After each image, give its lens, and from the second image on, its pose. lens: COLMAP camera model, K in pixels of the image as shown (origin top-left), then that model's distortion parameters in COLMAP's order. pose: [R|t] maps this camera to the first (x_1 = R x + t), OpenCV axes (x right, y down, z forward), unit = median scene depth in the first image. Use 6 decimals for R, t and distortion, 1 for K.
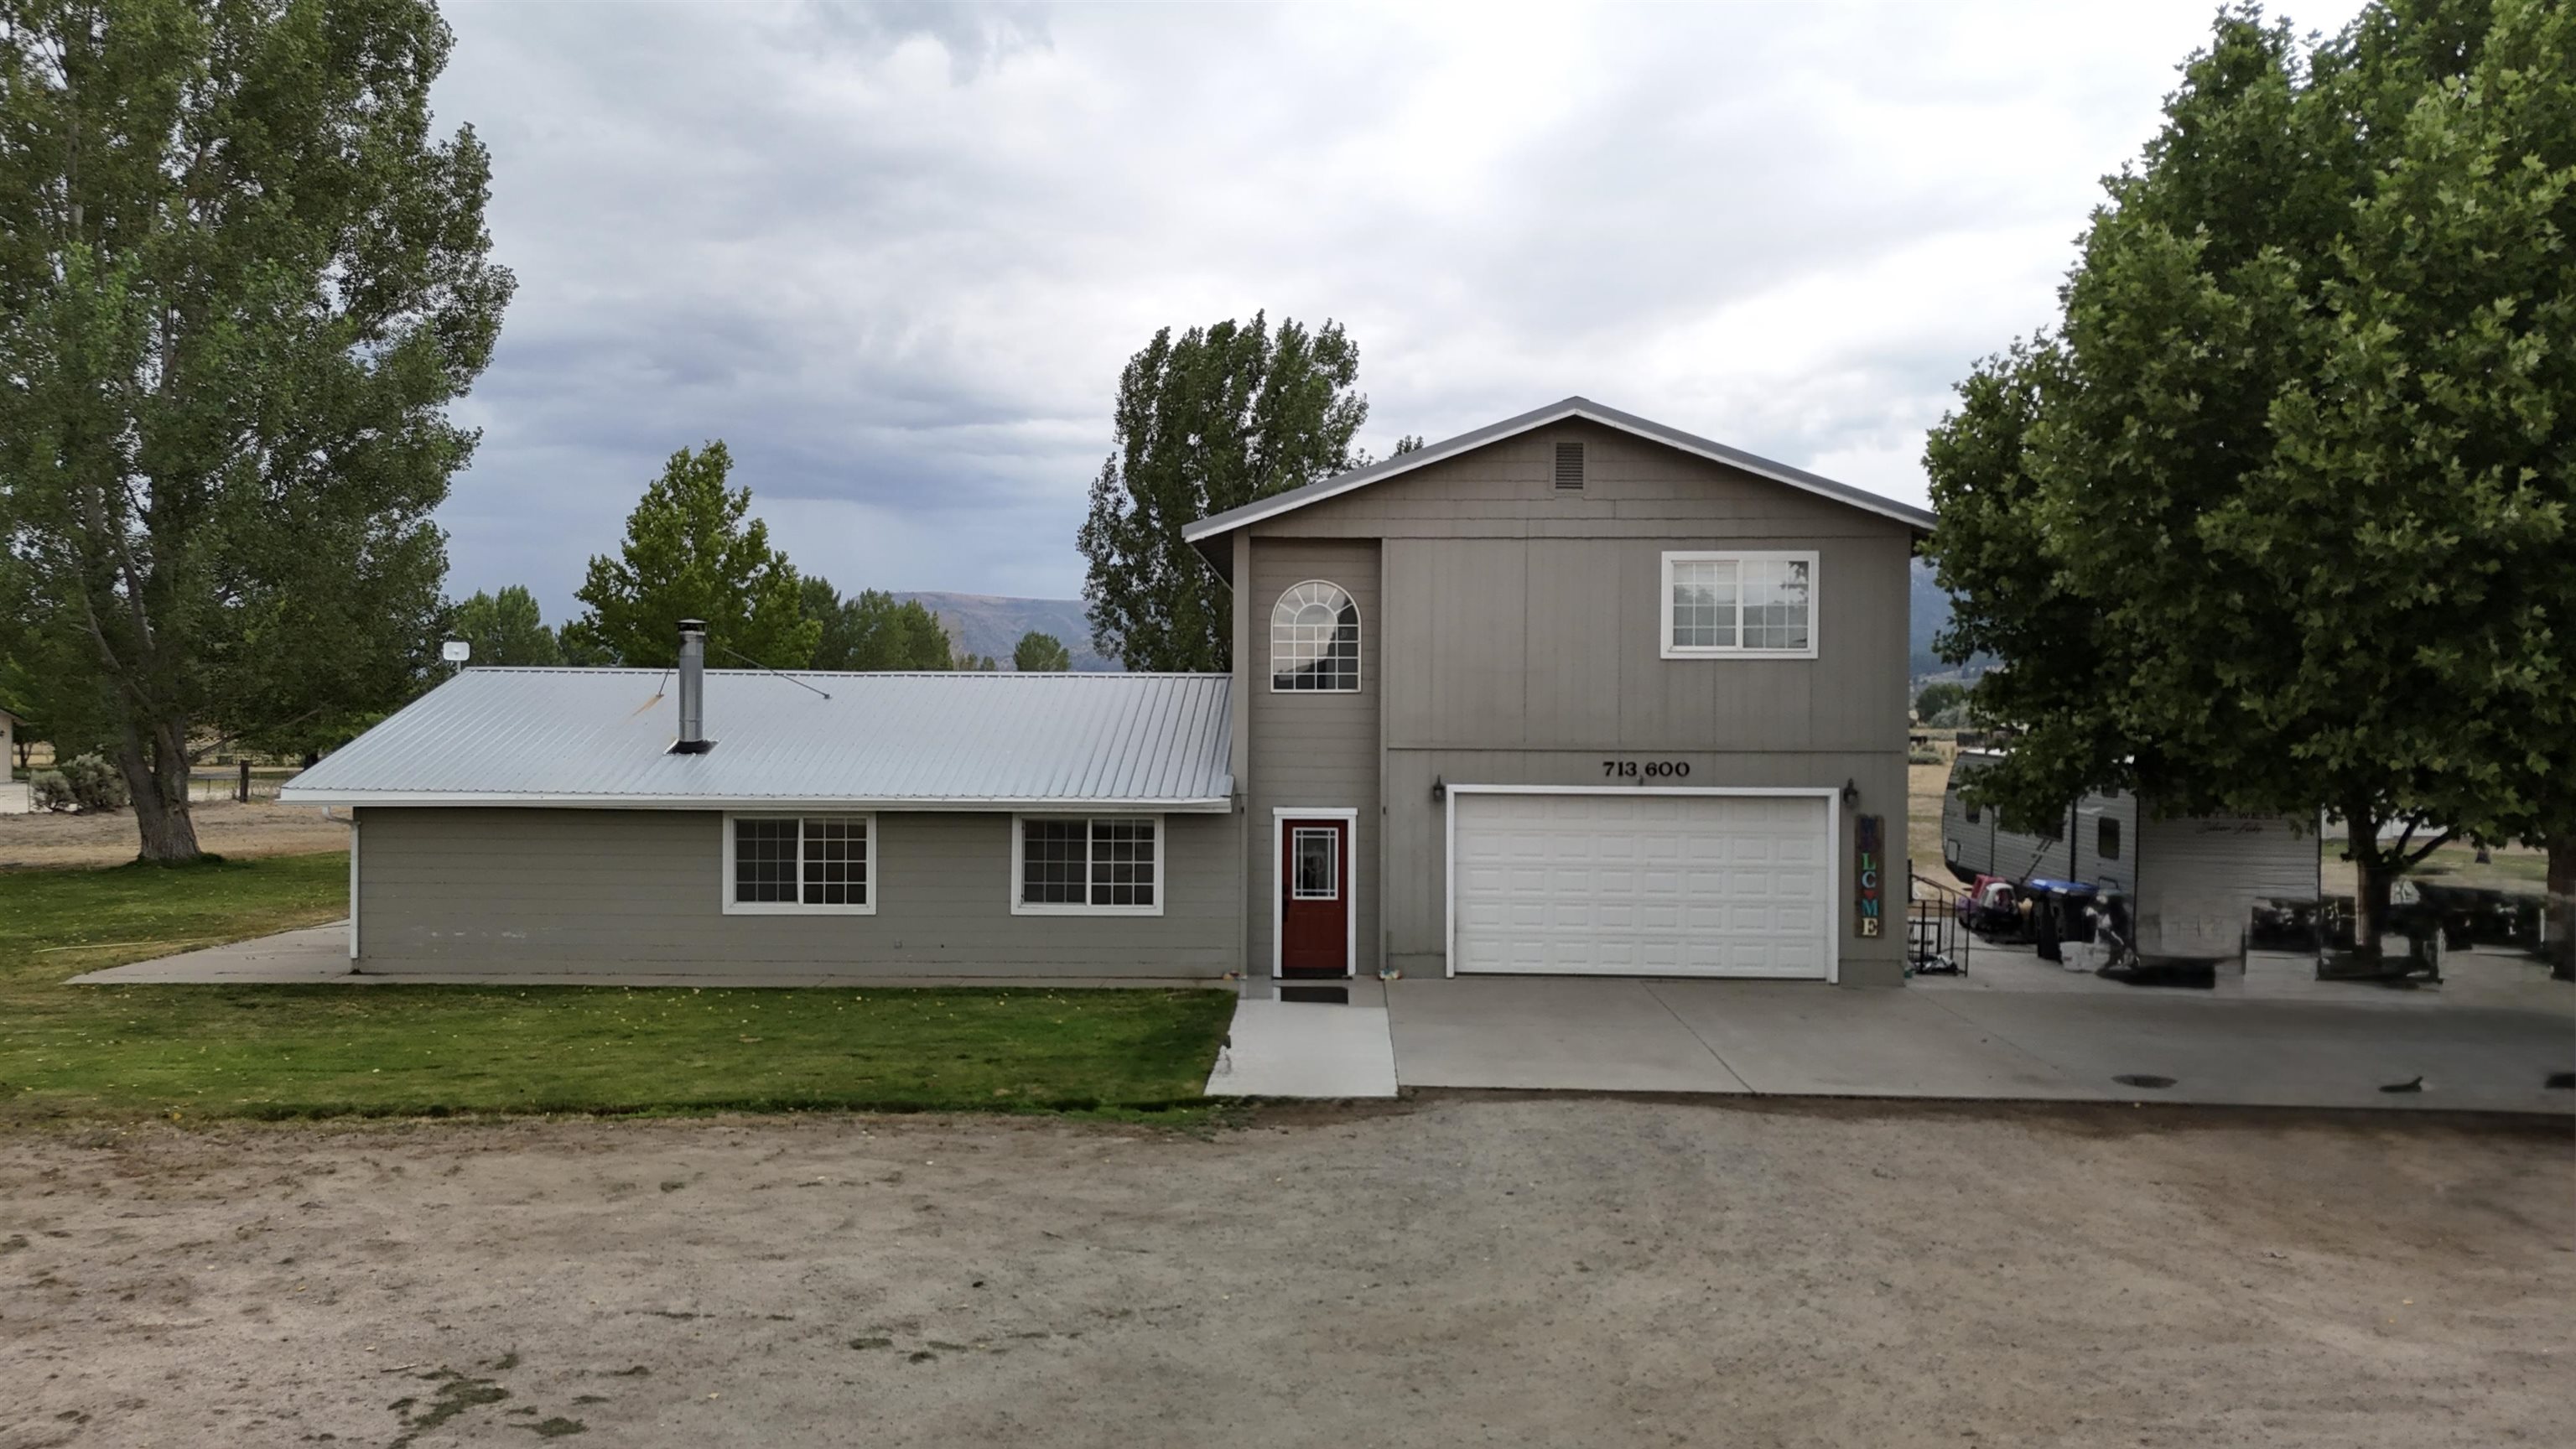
lens RADIAL K [[1888.8, 0, 1288.0], [0, 1888.8, 724.5], [0, 0, 1]] dist [0.159929, -0.199082]
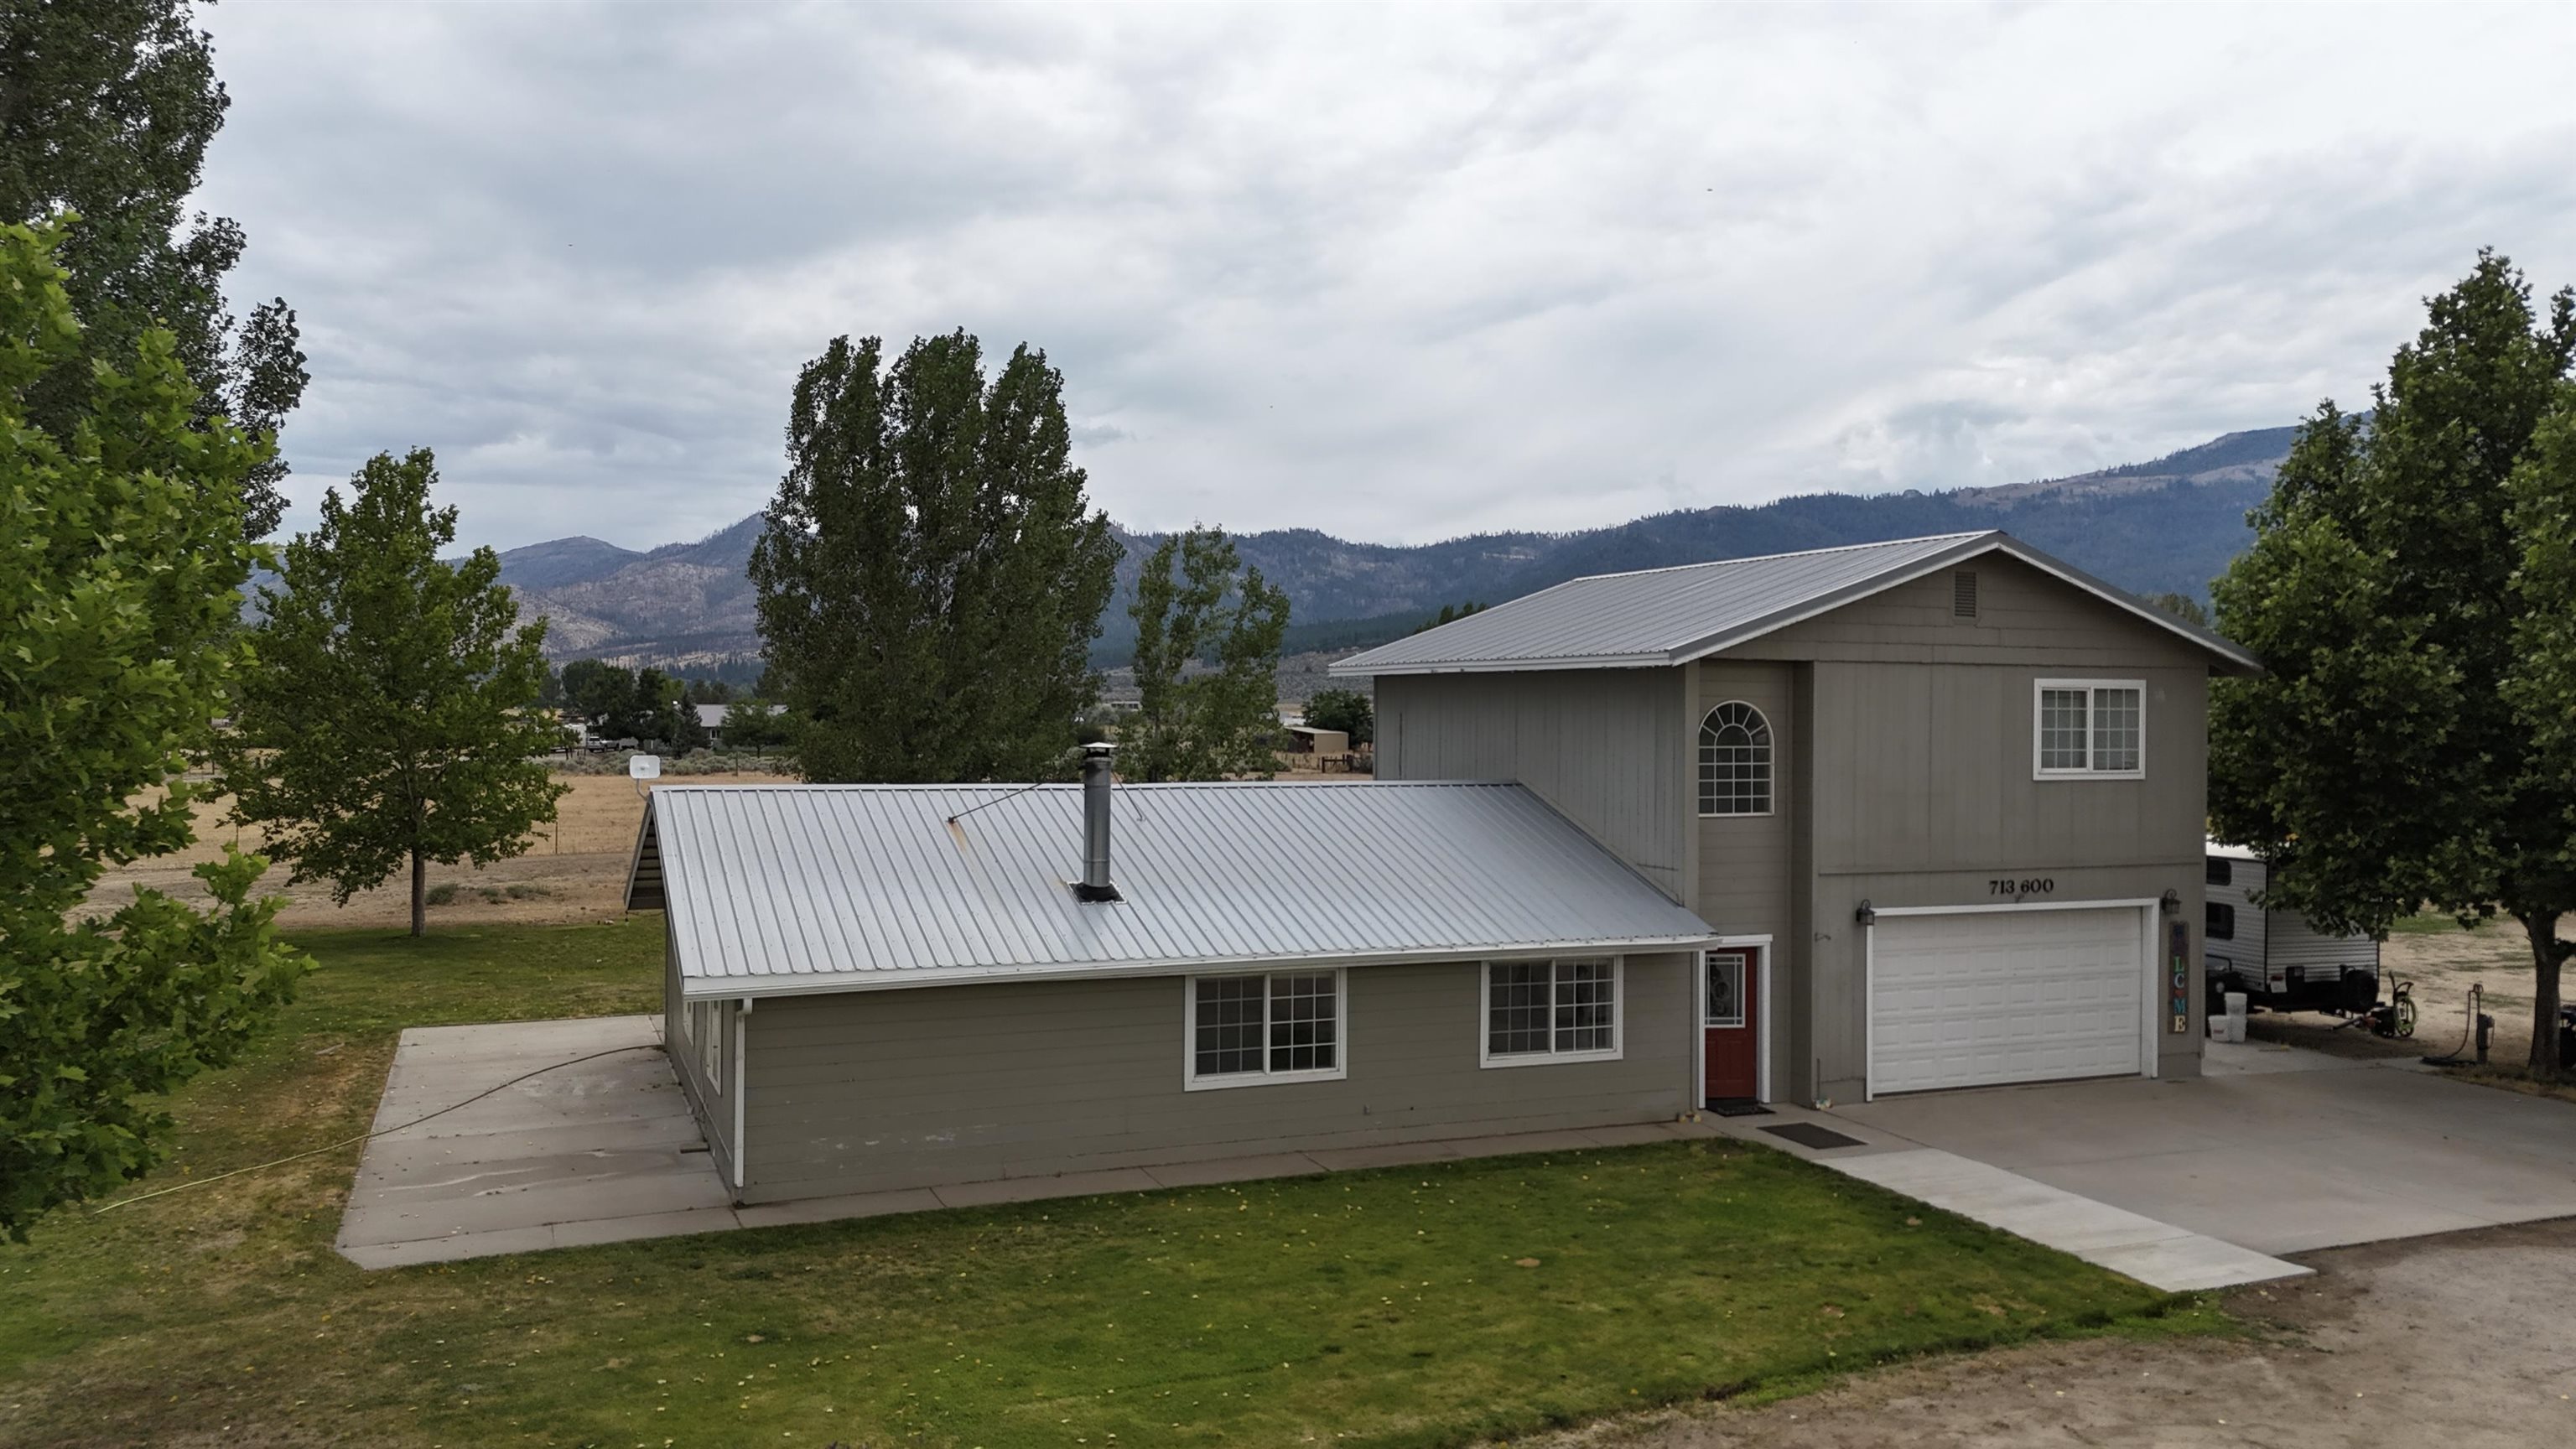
lens RADIAL K [[1910.1, 0, 1288.0], [0, 1910.1, 724.5], [0, 0, 1]] dist [0.040324, -0.001958]
pose [[0.912983, -0.000736, 0.407996, -0.601632], [-0.001313, 0.999988, 0.004743, -0.069065], [-0.407995, -0.004866, 0.912971, 0.197947]]
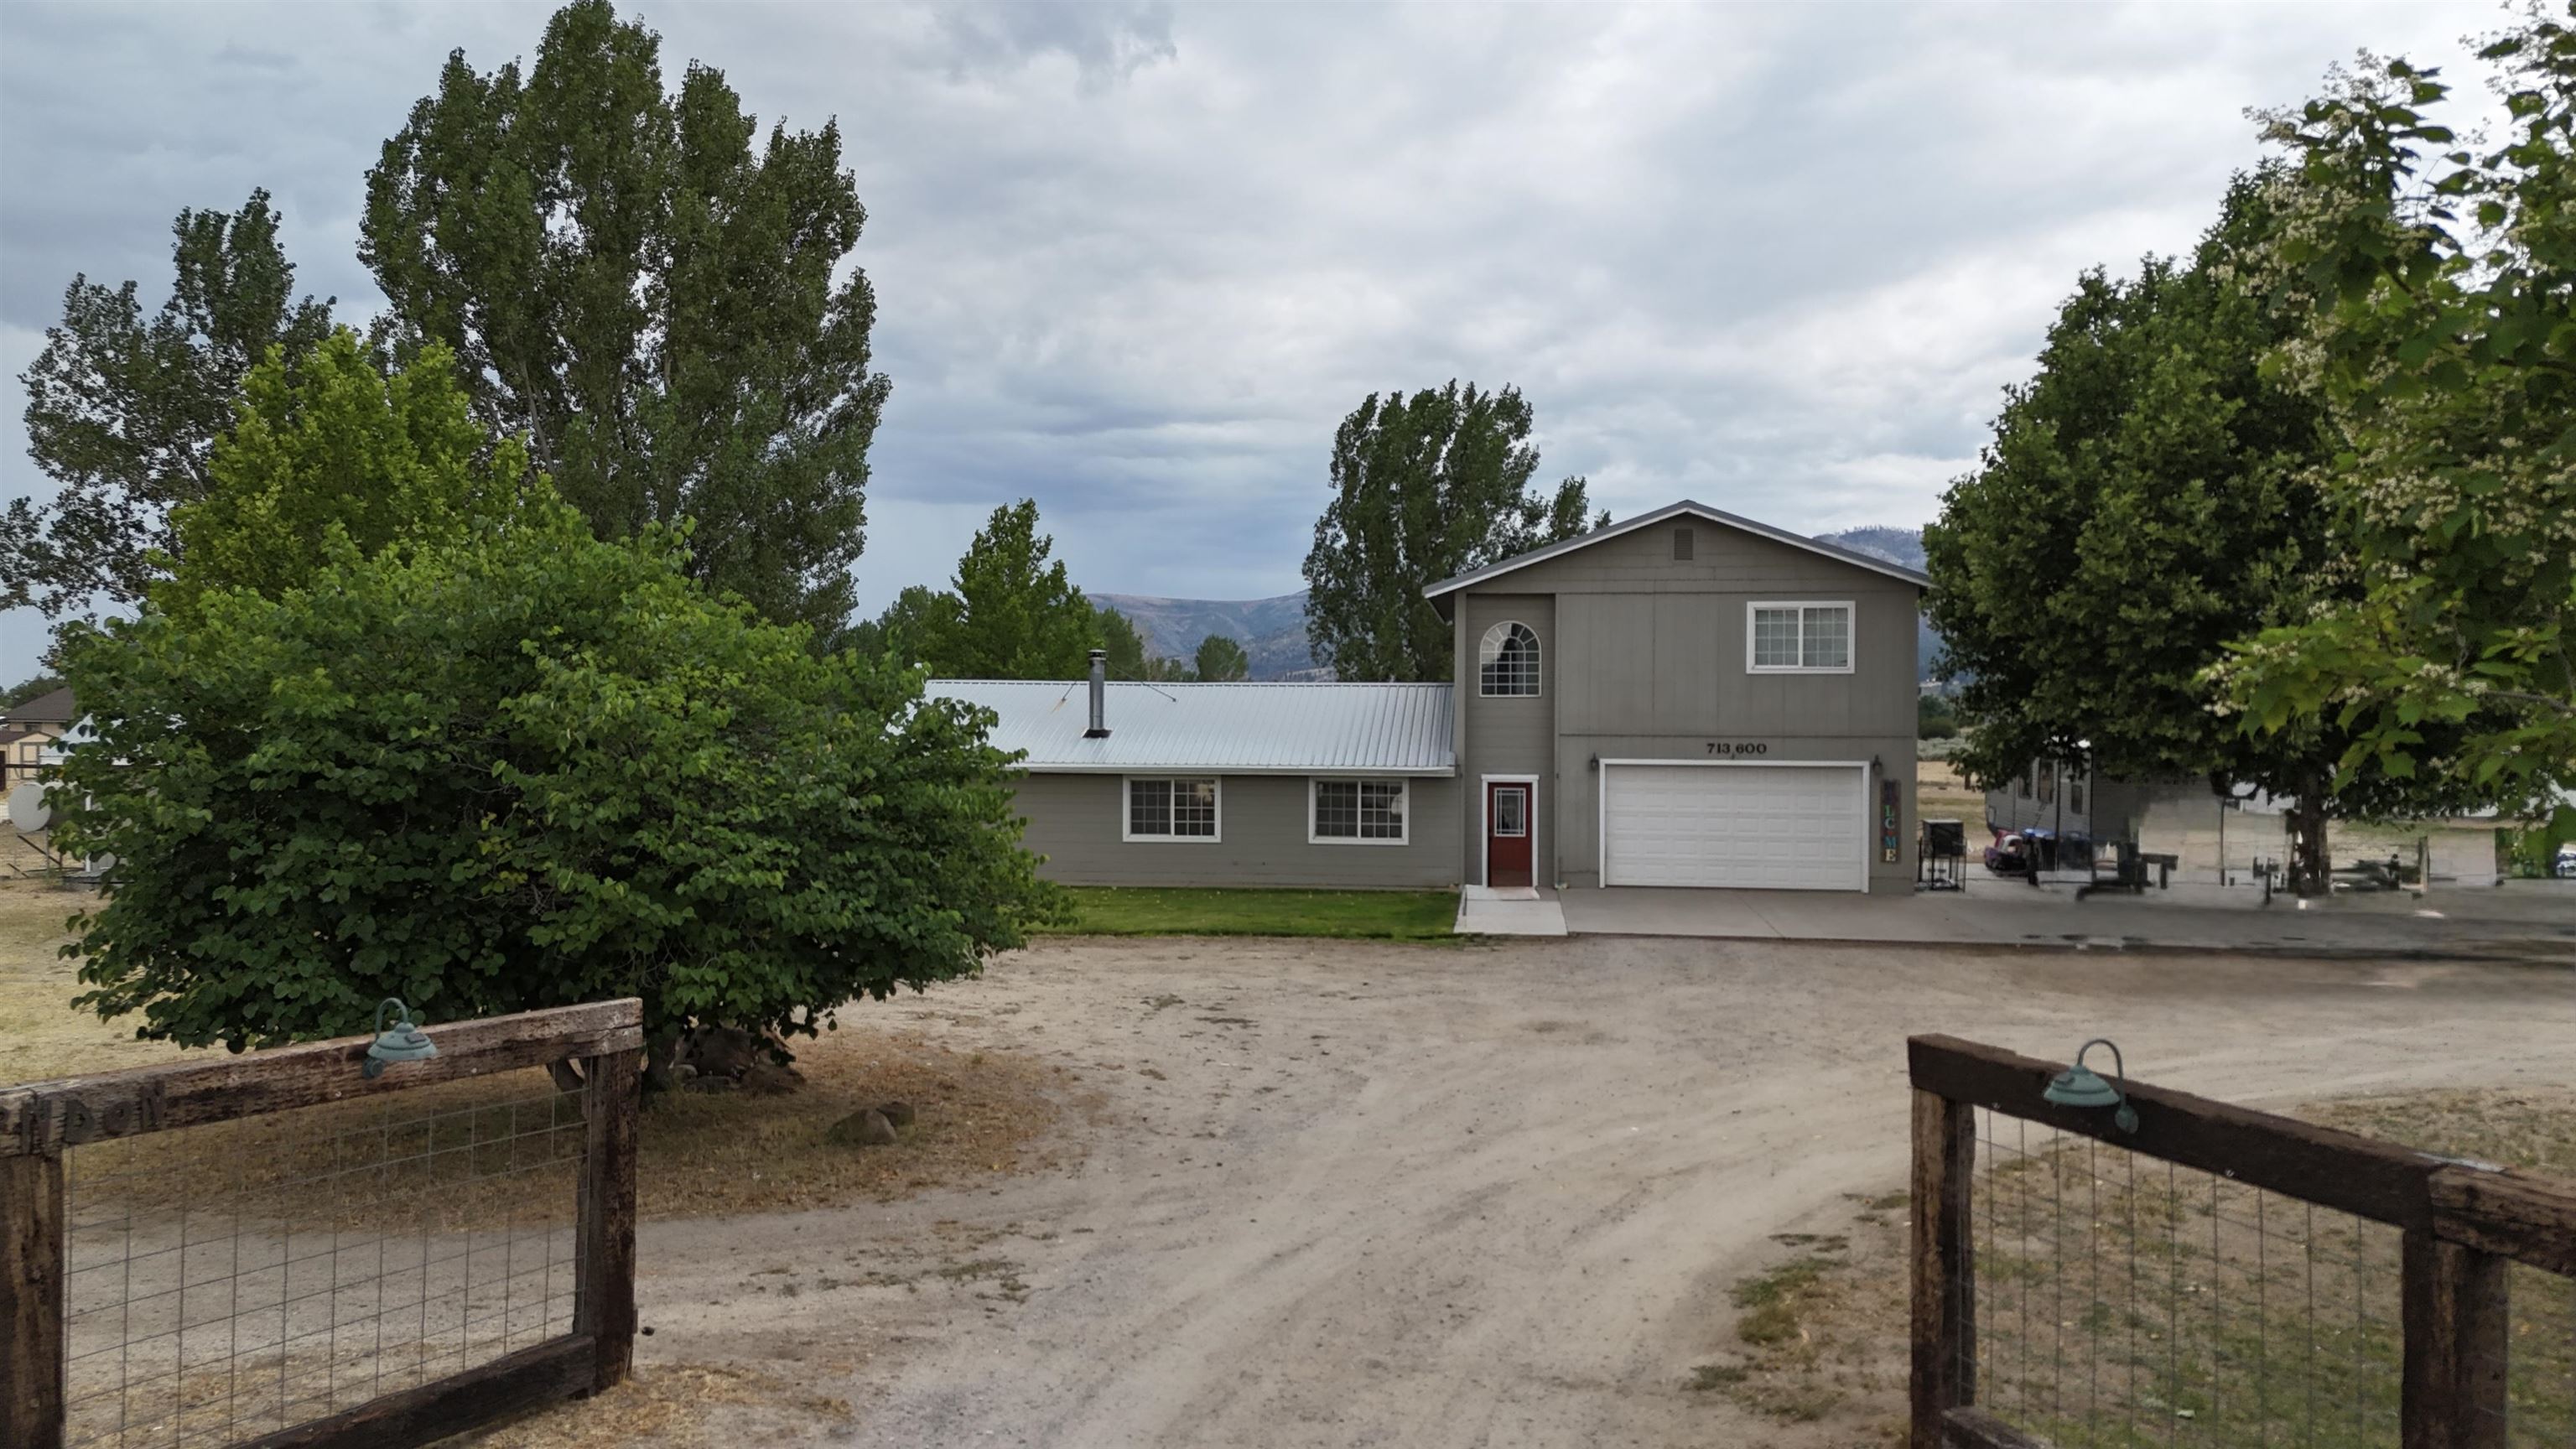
lens RADIAL K [[1888.8, 0, 1288.0], [0, 1888.8, 724.5], [0, 0, 1]] dist [0.159929, -0.199082]
pose [[0.996302, 0.000280, -0.085917, -0.032058], [-0.000235, 1.000000, 0.000529, 0.004040], [0.085917, -0.000507, 0.996302, -0.504513]]
